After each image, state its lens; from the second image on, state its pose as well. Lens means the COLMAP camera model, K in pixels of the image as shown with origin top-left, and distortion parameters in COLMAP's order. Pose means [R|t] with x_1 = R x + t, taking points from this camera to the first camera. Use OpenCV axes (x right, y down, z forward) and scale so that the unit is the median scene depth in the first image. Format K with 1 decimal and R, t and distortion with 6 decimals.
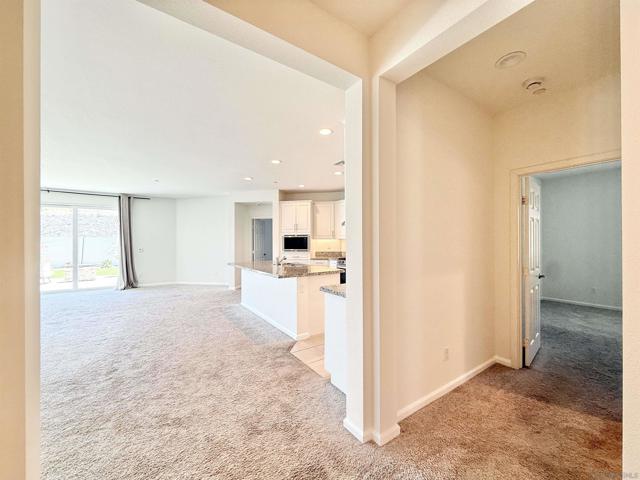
lens RADIAL K [[258.1, 0, 317.9], [0, 258.1, 242.3], [0, 0, 1]] dist [0.000514, 0.000209]
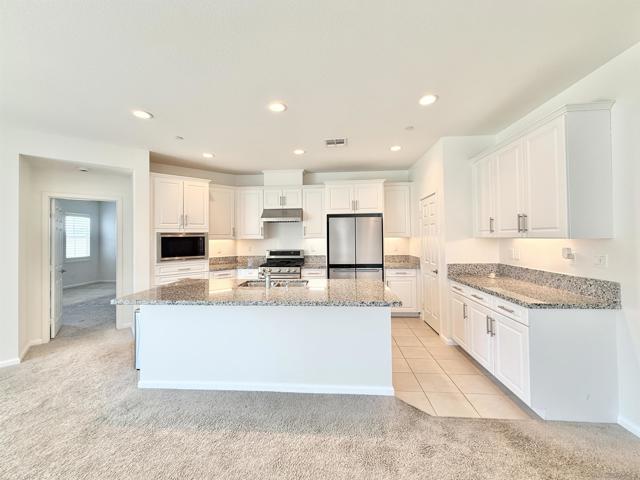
lens RADIAL K [[260.2, 0, 319.0], [0, 260.2, 234.4], [0, 0, 1]] dist [-0.000814, -0.000070]
pose [[0.614525, 0.004683, 0.788884, -0.365580], [0.013204, 0.999781, -0.016220, -0.010814], [-0.788787, 0.020384, 0.614329, 0.371846]]
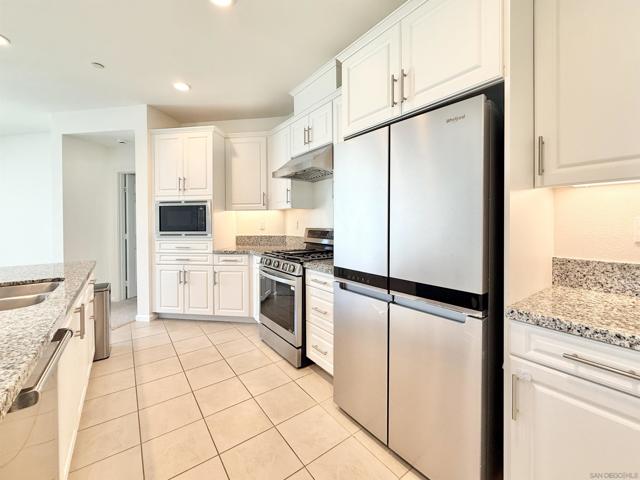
lens RADIAL K [[270.3, 0, 320.6], [0, 270.3, 223.2], [0, 0, 1]] dist [-0.001262, -0.000127]
pose [[0.999309, -0.001874, 0.037114, 0.144695], [0.001766, 0.999994, 0.002939, 0.010785], [-0.037120, -0.002871, 0.999307, 0.493013]]
